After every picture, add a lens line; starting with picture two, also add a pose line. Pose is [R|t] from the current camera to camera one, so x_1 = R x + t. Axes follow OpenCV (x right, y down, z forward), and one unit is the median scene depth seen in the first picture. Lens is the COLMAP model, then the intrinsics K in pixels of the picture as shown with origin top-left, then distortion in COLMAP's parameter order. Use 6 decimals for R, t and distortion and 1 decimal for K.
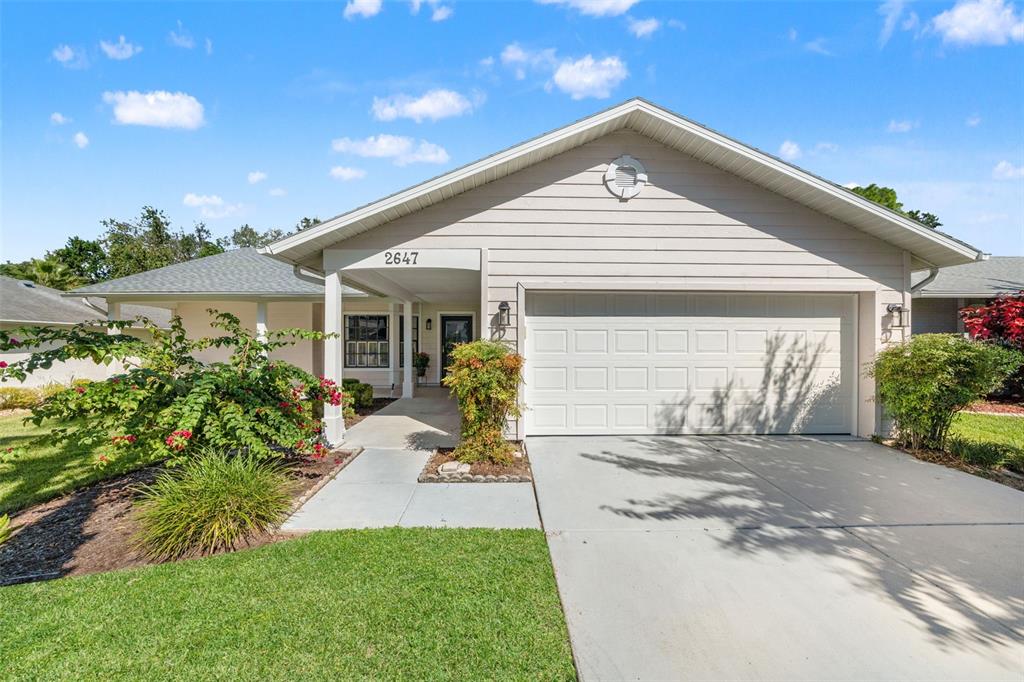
lens RADIAL K [[423.9, 0, 509.6], [0, 423.9, 347.1], [0, 0, 1]] dist [-0.000971, -0.000324]
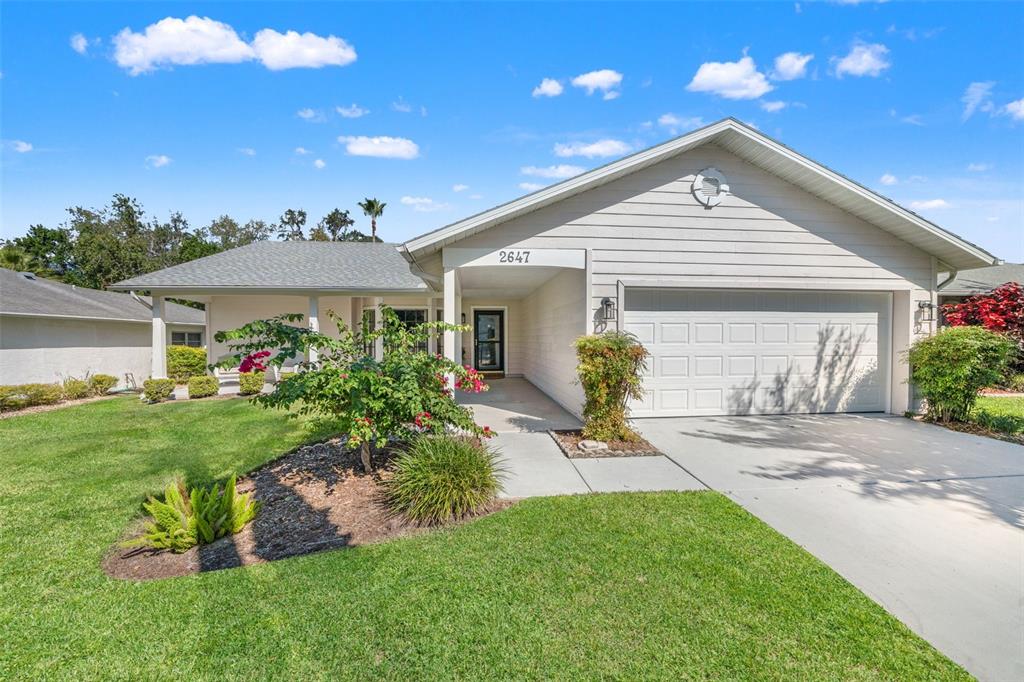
lens RADIAL K [[420.6, 0, 510.2], [0, 420.6, 348.1], [0, 0, 1]] dist [-0.000667, -0.000028]
pose [[0.996104, -0.006062, 0.087973, -0.344199], [0.004761, 0.999876, 0.014994, 0.006846], [-0.088053, -0.014517, 0.996010, -0.069432]]
